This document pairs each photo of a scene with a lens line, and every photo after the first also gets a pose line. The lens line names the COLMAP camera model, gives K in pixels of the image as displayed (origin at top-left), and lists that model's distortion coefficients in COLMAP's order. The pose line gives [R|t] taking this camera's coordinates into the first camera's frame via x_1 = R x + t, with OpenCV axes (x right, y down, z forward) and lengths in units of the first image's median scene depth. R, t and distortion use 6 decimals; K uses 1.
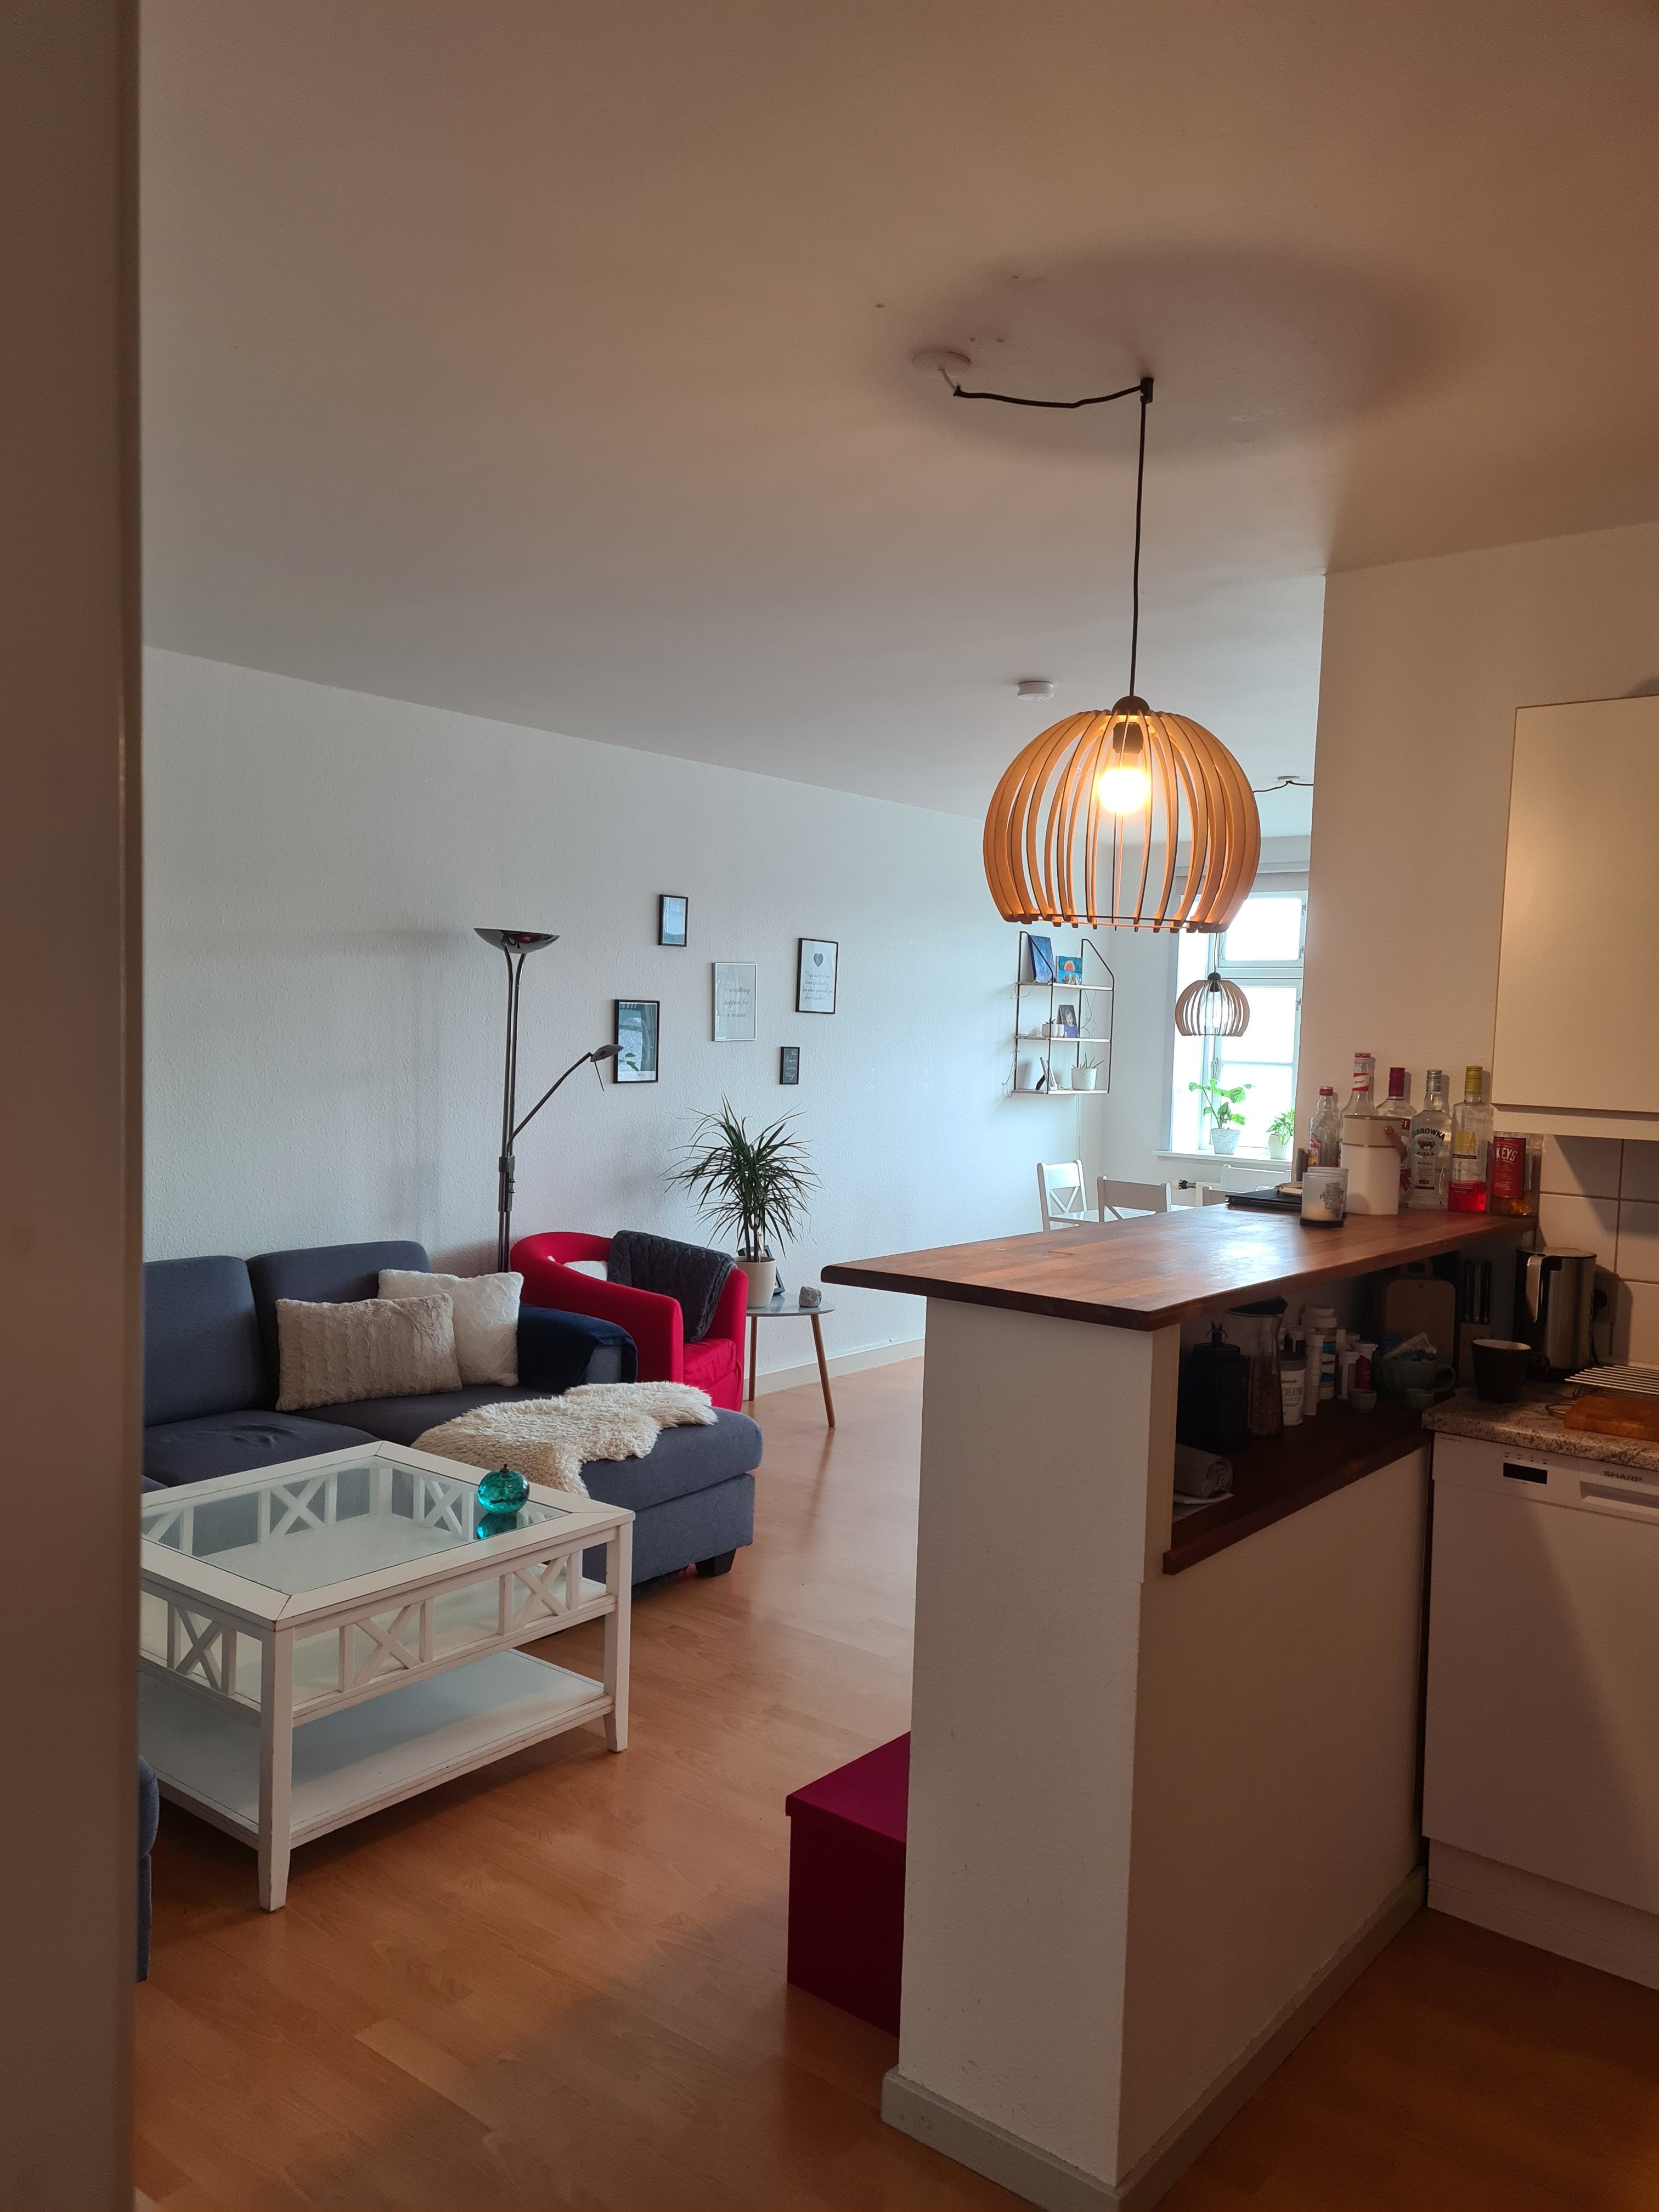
lens RADIAL K [[1671.4, 0, 829.5], [0, 1671.4, 1106.0], [0, 0, 1]] dist [0.075776, -0.098043]
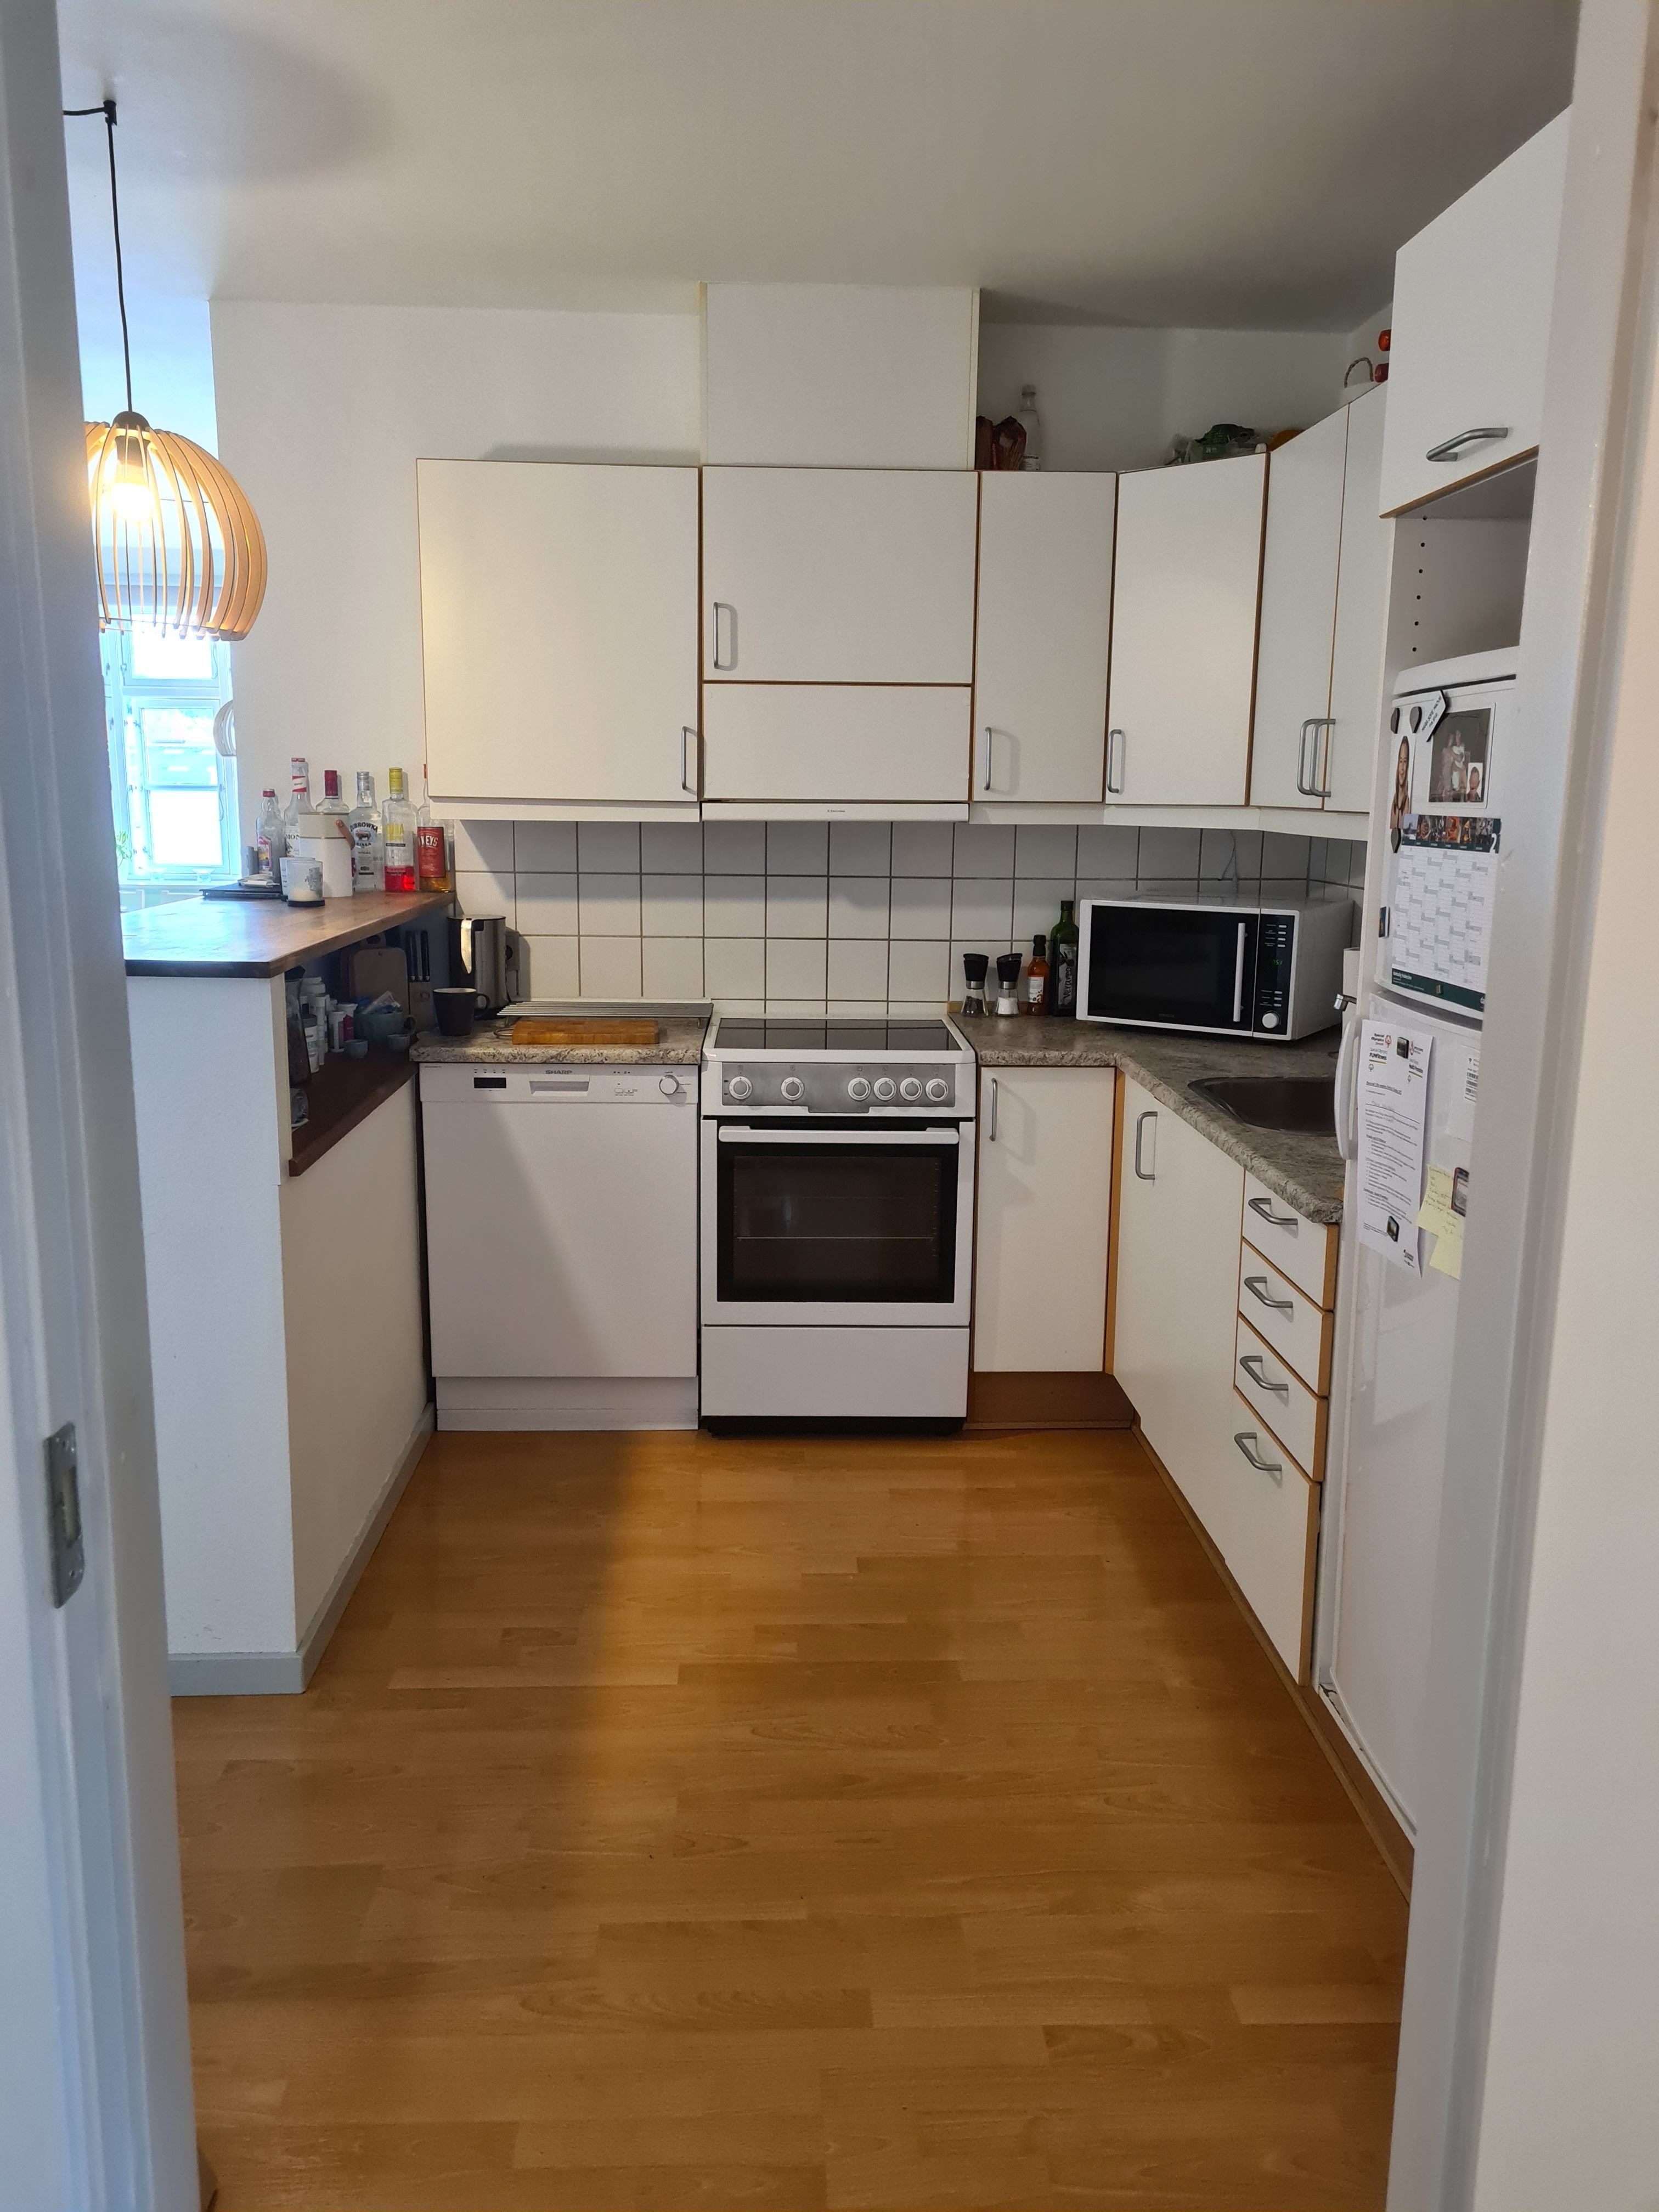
lens RADIAL K [[1671.4, 0, 829.5], [0, 1671.4, 1106.0], [0, 0, 1]] dist [0.075776, -0.098043]
pose [[0.753940, -0.147763, 0.640110, -0.134033], [0.046074, 0.983870, 0.172849, 0.014846], [-0.655325, -0.100825, 0.748587, -0.083386]]
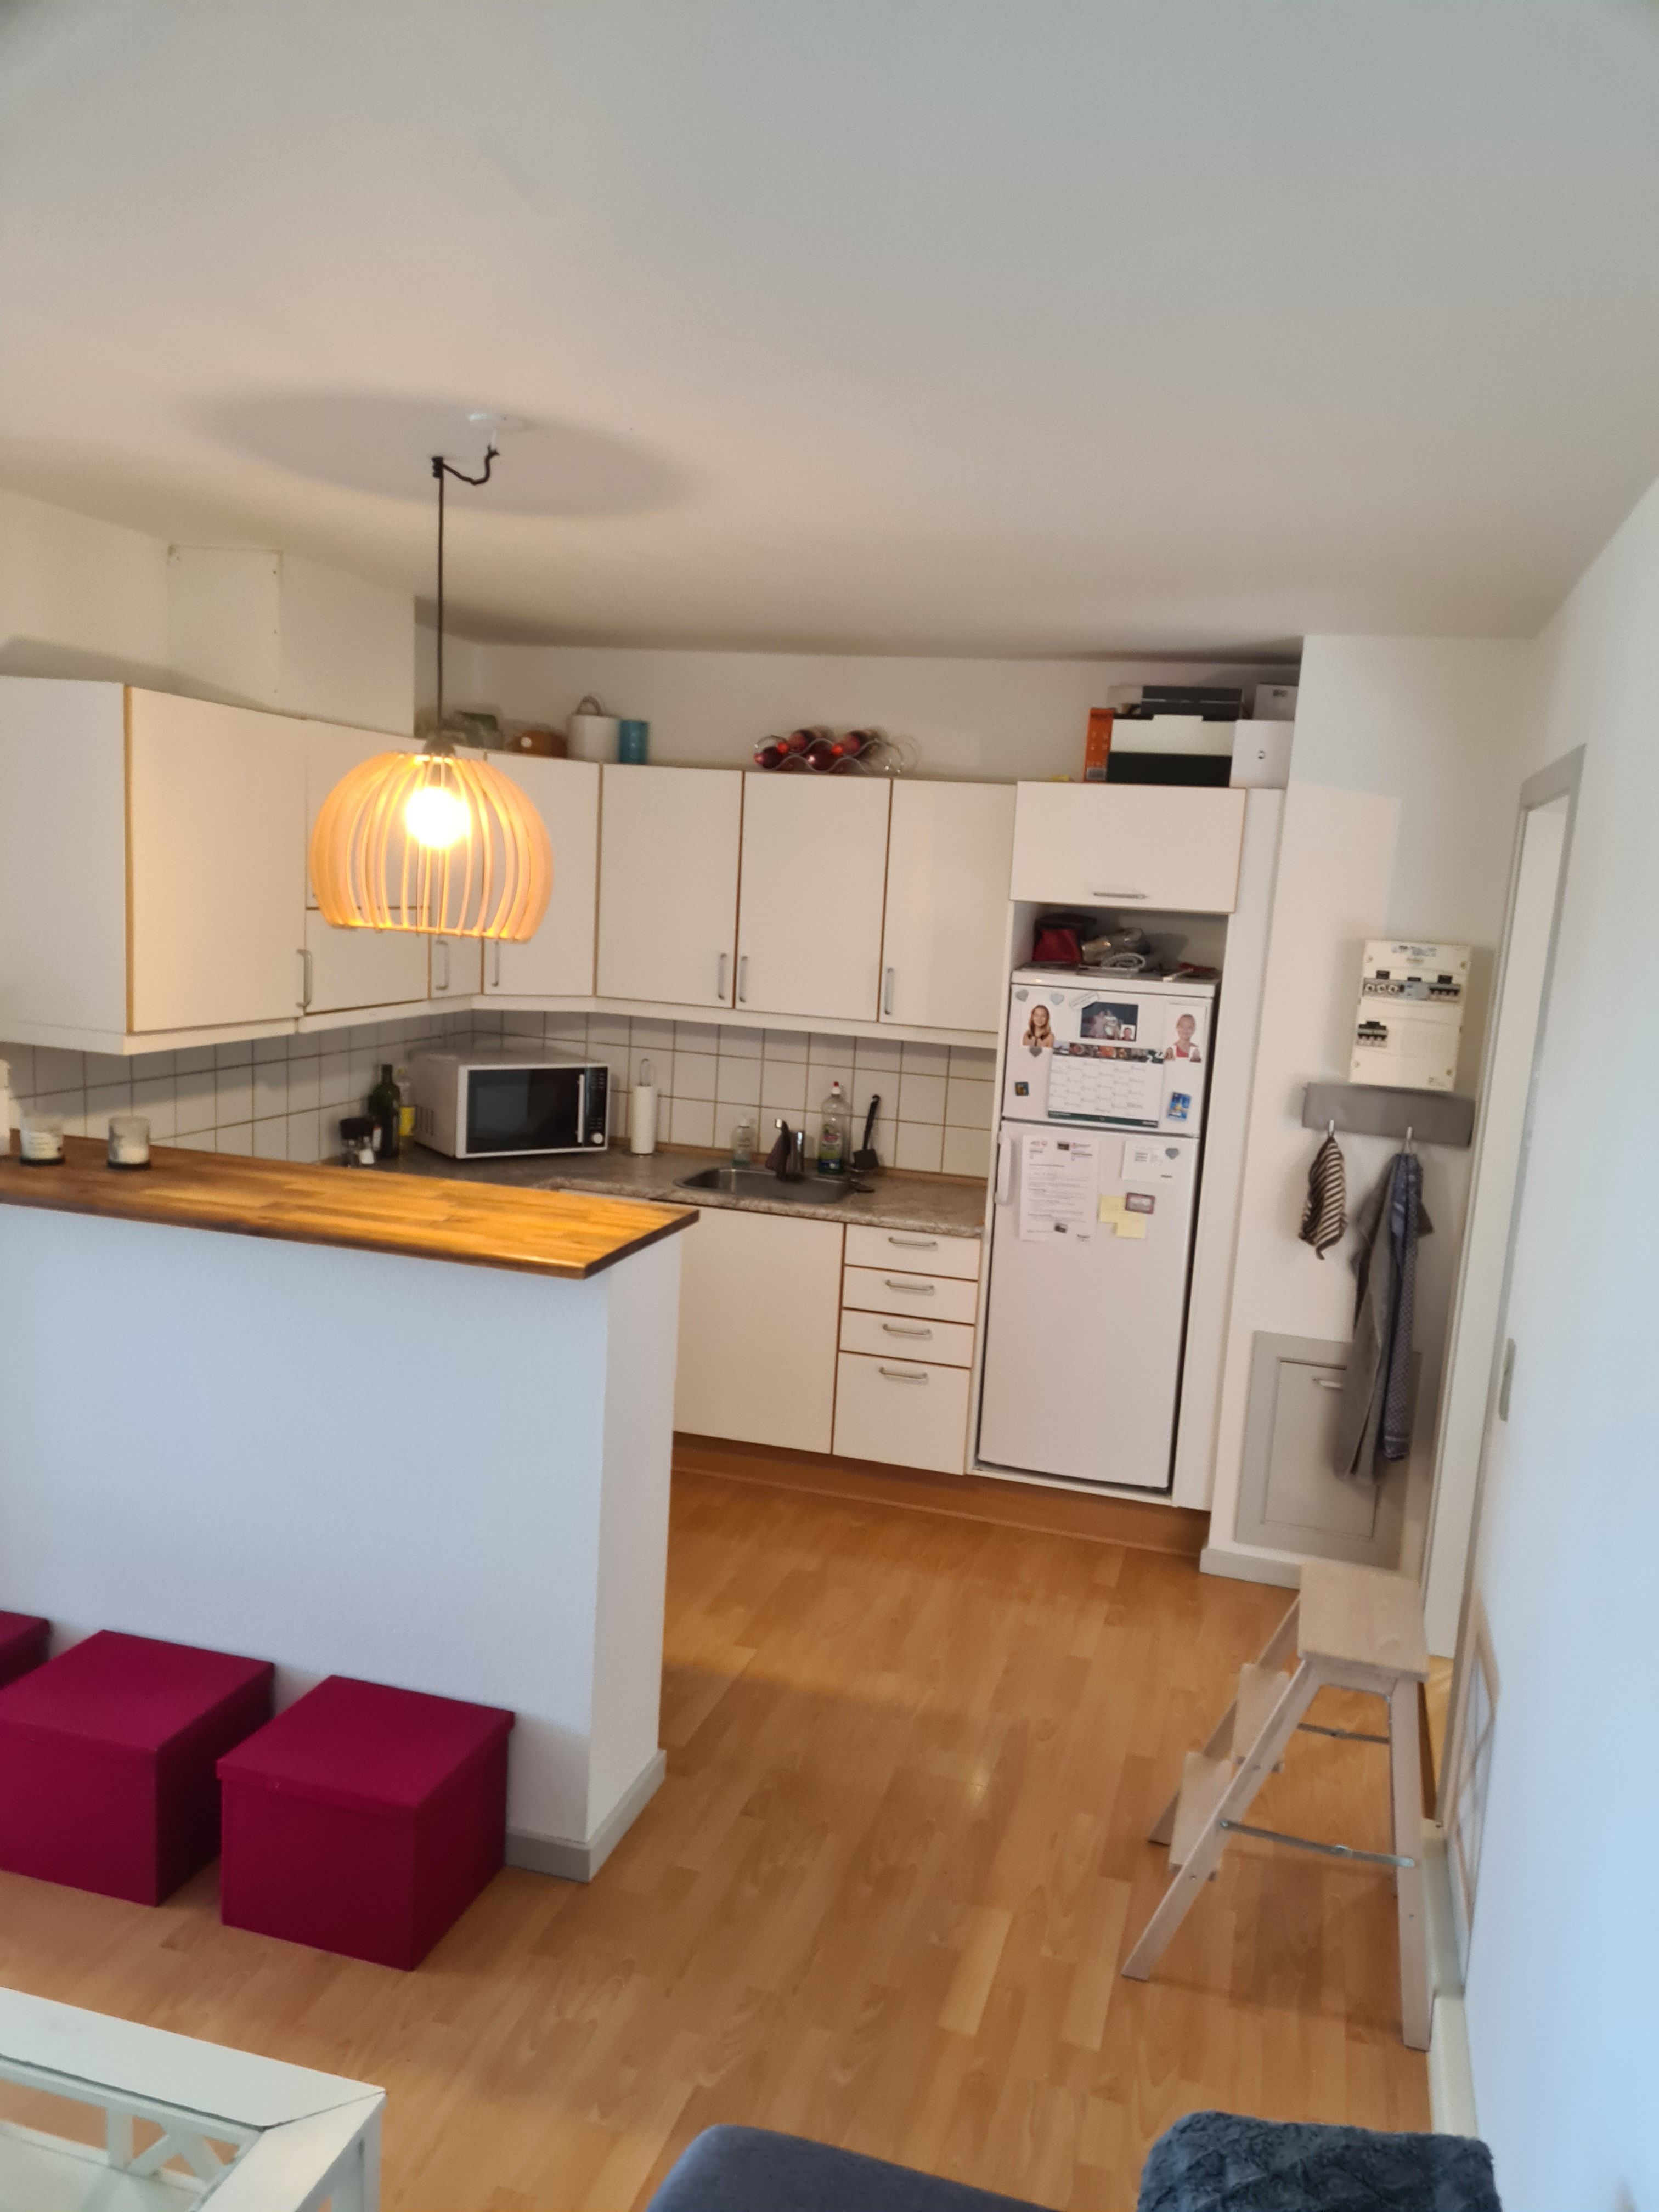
lens RADIAL K [[1671.4, 0, 829.5], [0, 1671.4, 1106.0], [0, 0, 1]] dist [0.075776, -0.098043]
pose [[-0.380068, -0.182096, 0.906857, -0.582195], [-0.026570, 0.982175, 0.186084, -0.122650], [-0.924577, 0.046629, -0.378132, 0.672980]]
